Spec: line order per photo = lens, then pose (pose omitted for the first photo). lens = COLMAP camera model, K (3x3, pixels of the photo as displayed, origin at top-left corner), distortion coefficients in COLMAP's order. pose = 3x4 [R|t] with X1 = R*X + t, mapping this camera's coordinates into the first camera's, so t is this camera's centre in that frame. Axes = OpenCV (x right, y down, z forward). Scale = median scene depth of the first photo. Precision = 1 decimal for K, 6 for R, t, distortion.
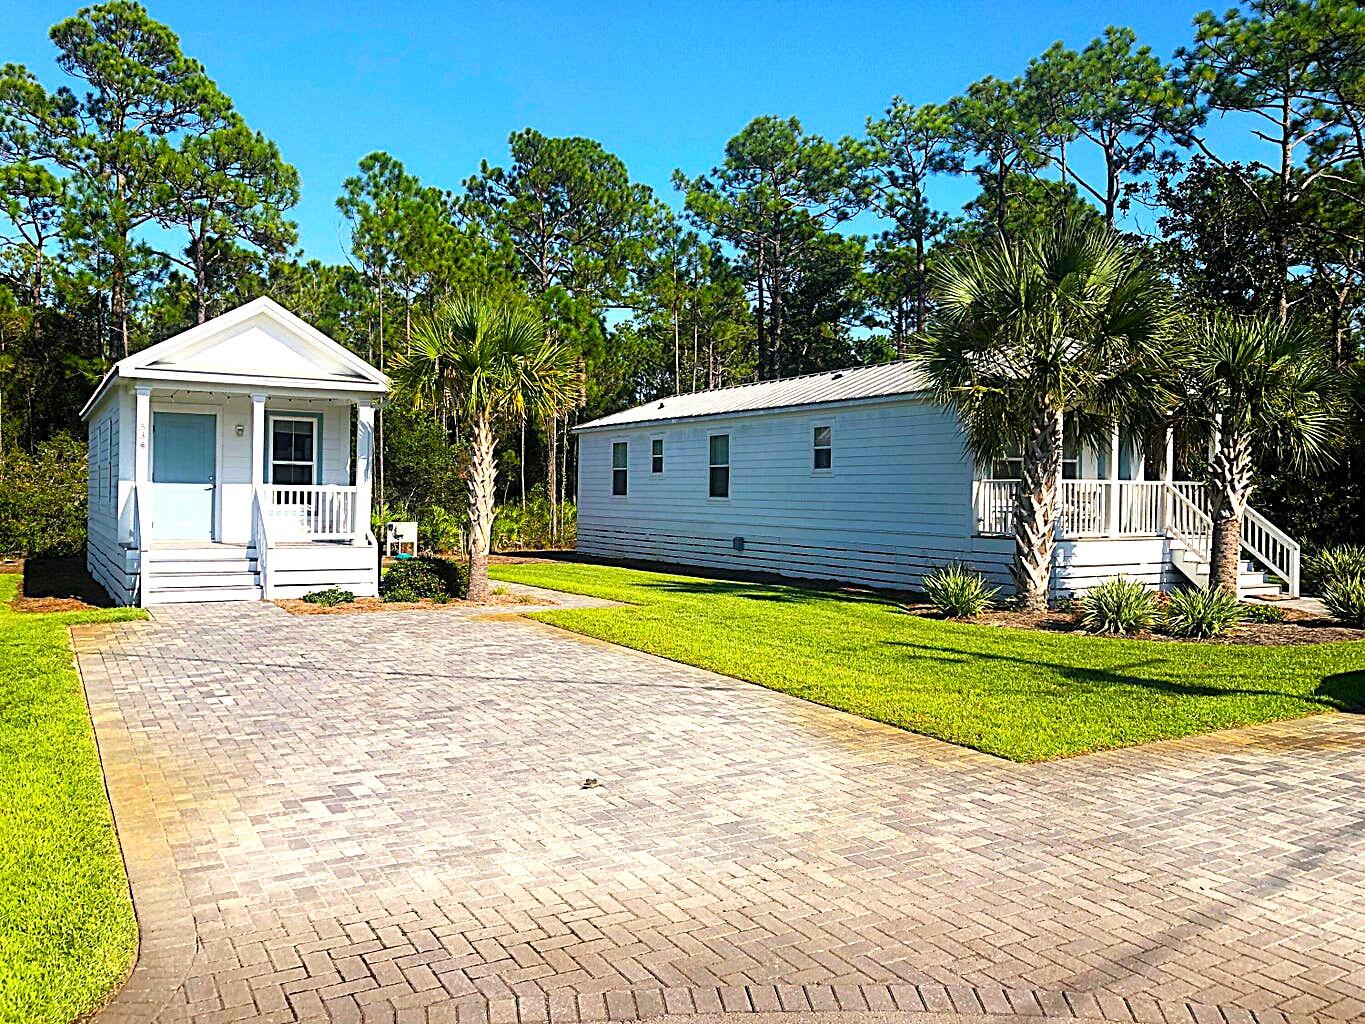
lens RADIAL K [[1114.9, 0, 674.5], [0, 1114.9, 498.4], [0, 0, 1]] dist [0.034223, -0.030537]
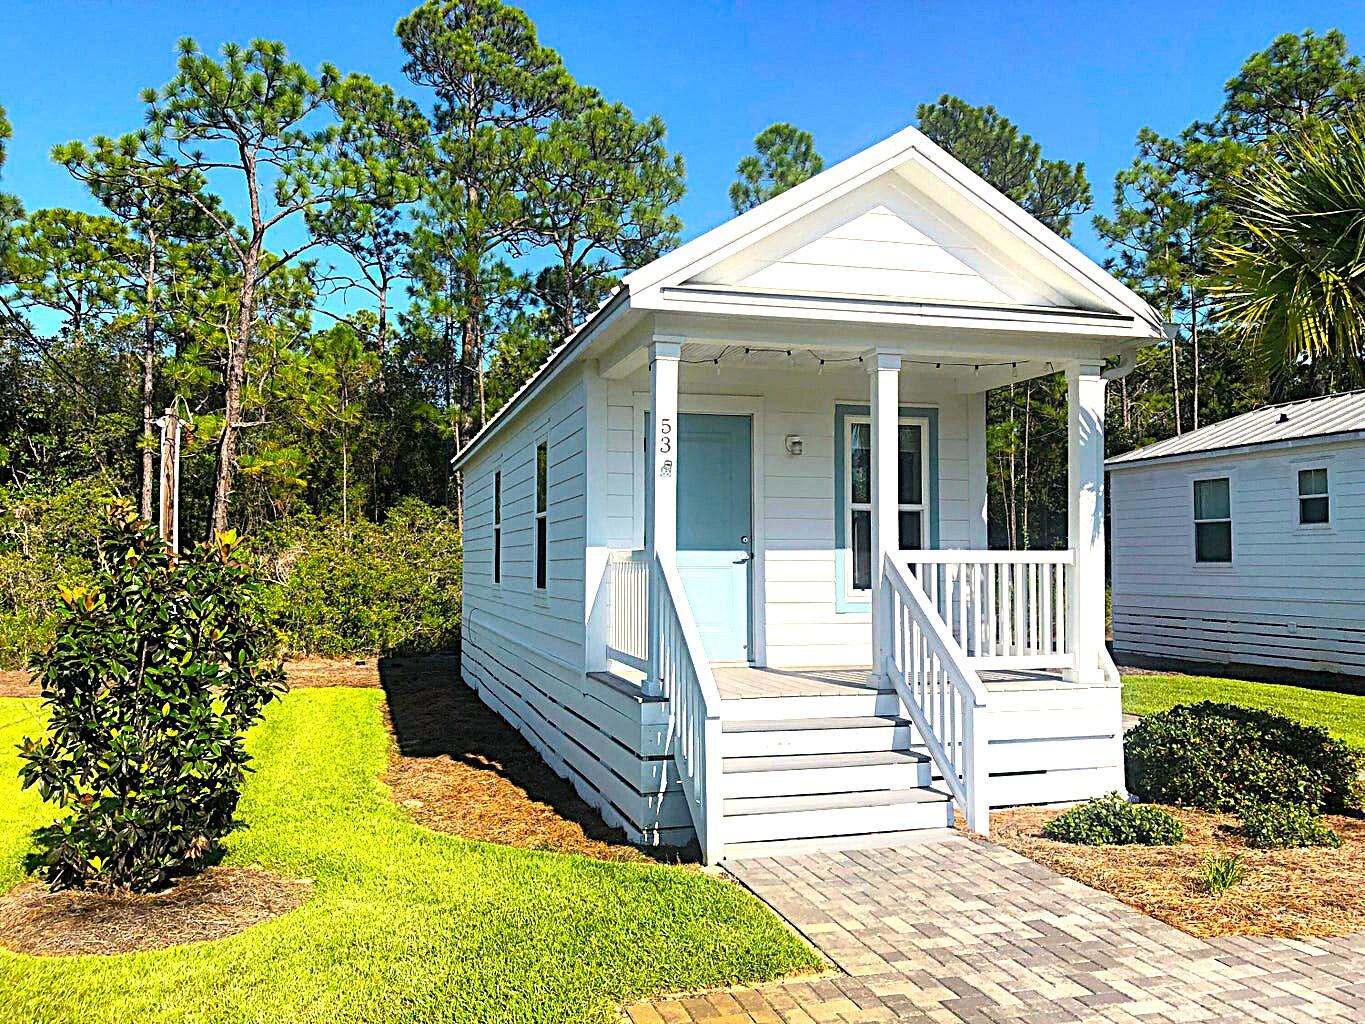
lens RADIAL K [[1114.9, 0, 674.2], [0, 1114.9, 509.3], [0, 0, 1]] dist [0.034223, -0.030537]
pose [[0.970134, -0.027011, -0.241062, -0.187967], [0.014481, 0.998457, -0.053601, -0.003106], [0.242138, 0.048509, 0.969028, 0.294107]]
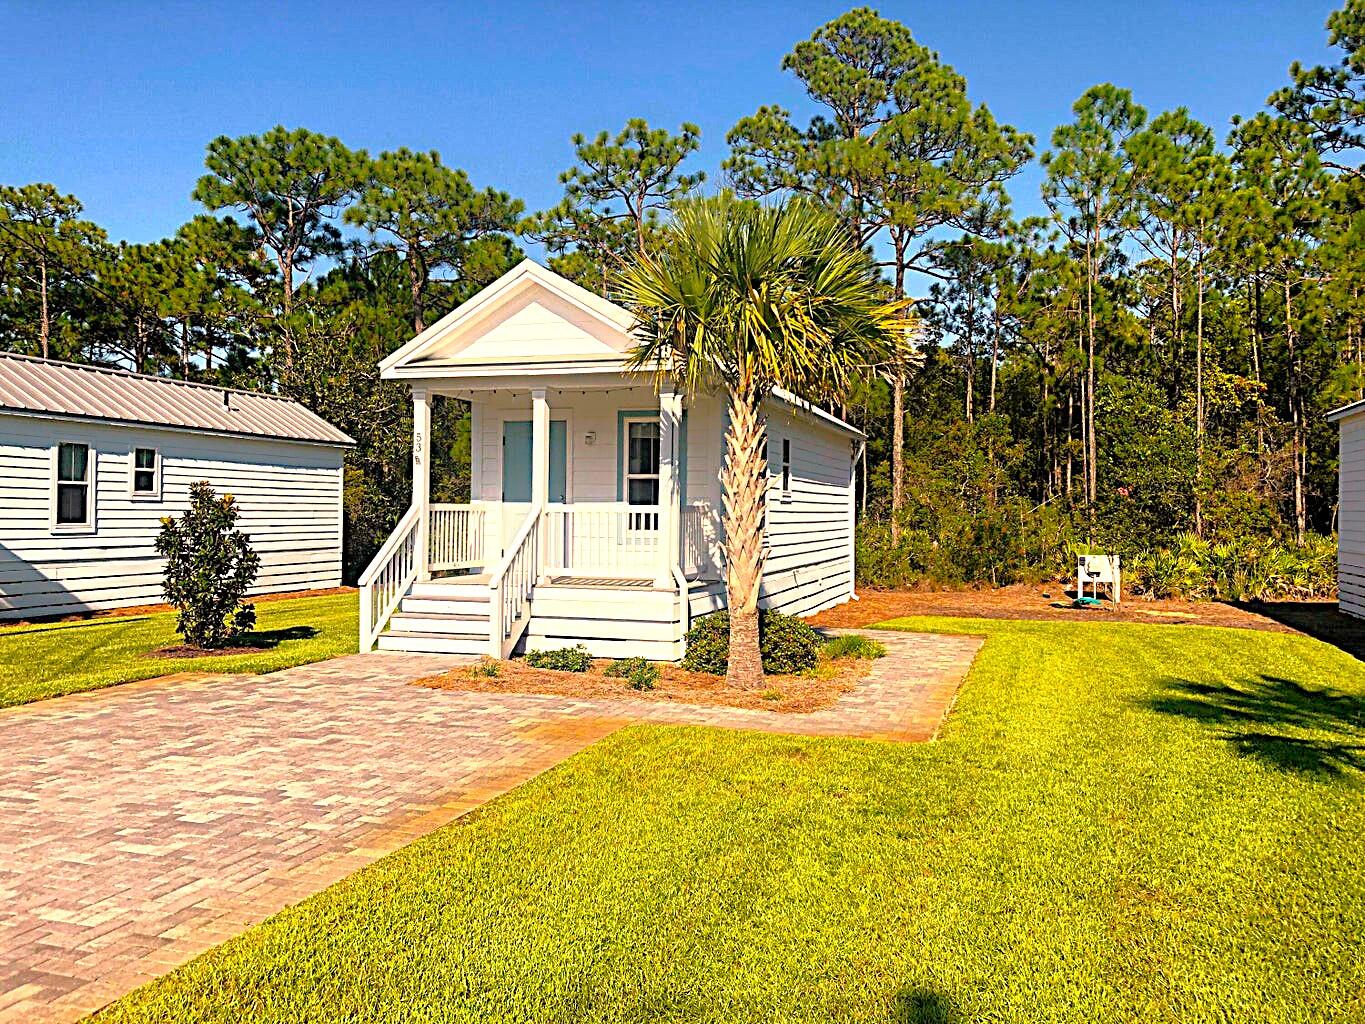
lens RADIAL K [[1114.9, 0, 664.2], [0, 1114.9, 493.7], [0, 0, 1]] dist [0.034223, -0.030537]
pose [[0.667205, -0.017480, -0.744669, 0.140672], [-0.003004, 0.999653, -0.026157, 0.000342], [0.744868, 0.019690, 0.666921, 0.298397]]
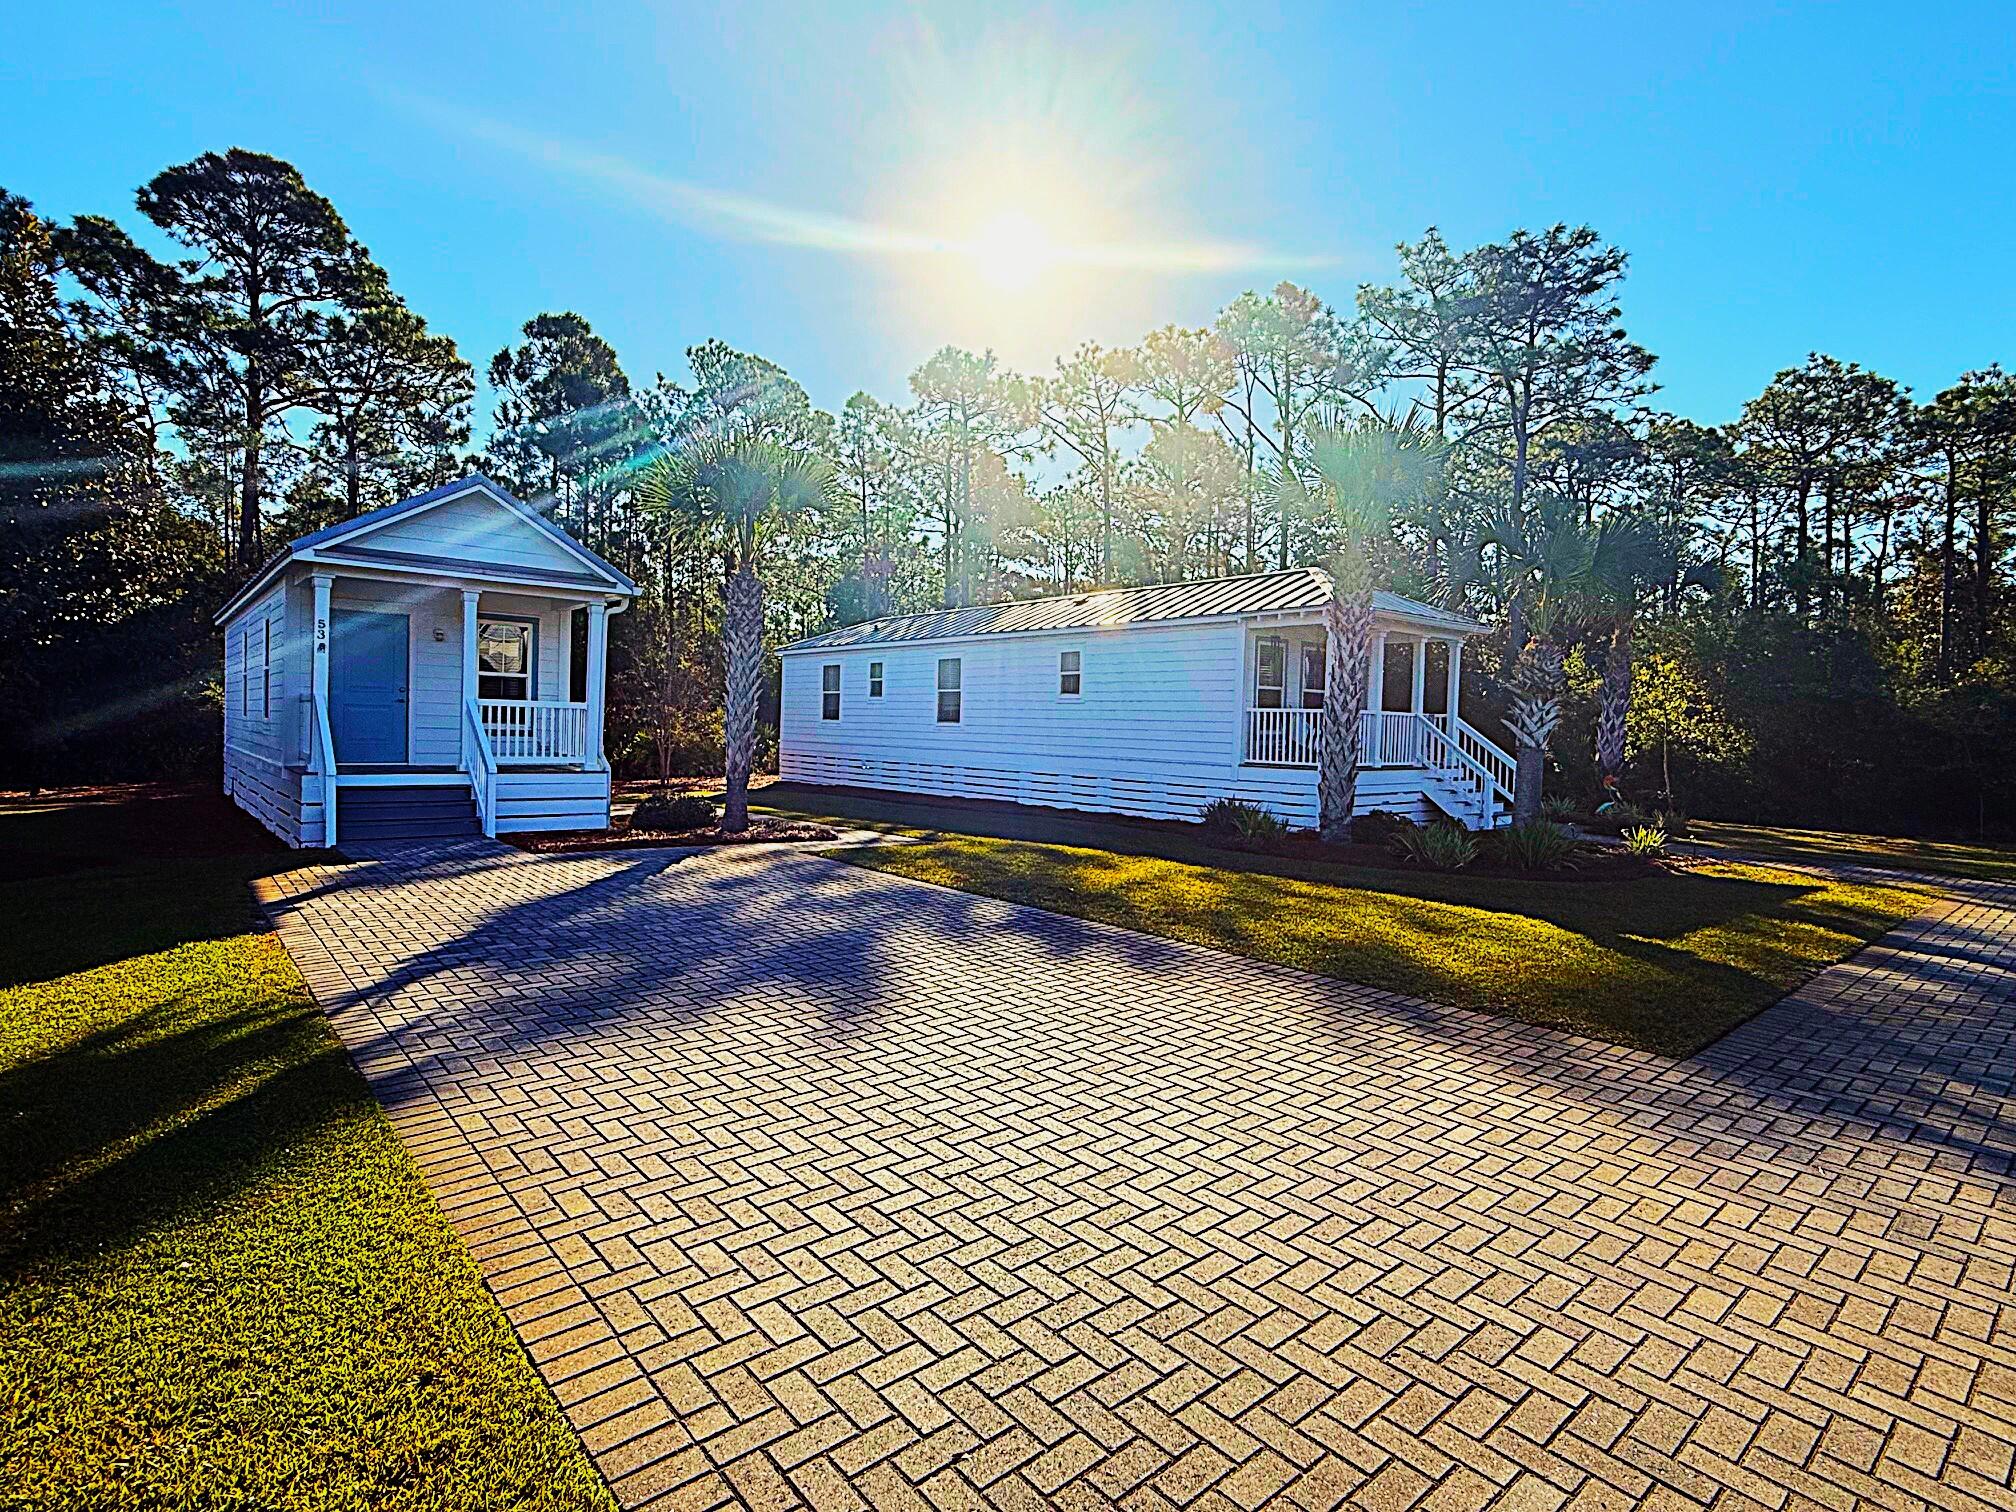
lens RADIAL K [[1020.9, 0, 1001.7], [0, 1020.9, 745.3], [0, 0, 1]] dist [0.006212, 0.003062]
pose [[0.983082, 0.011507, 0.182802, -0.063810], [-0.014477, 0.999784, 0.014925, 0.003509], [-0.182591, -0.017319, 0.983036, 0.091779]]
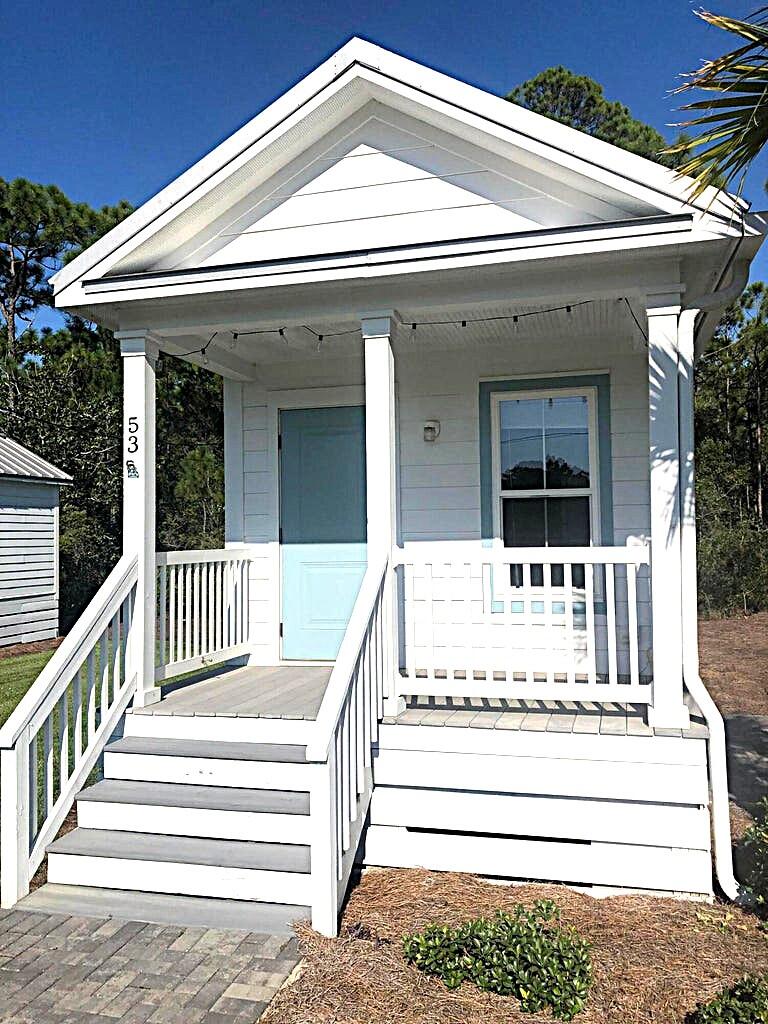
lens RADIAL K [[836.4, 0, 380.3], [0, 836.4, 502.0], [0, 0, 1]] dist [0.034223, -0.030537]
pose [[0.707692, -0.055237, -0.704359, -0.092486], [0.023199, 0.998218, -0.054973, -0.006864], [0.706140, 0.022563, 0.707713, 0.432248]]
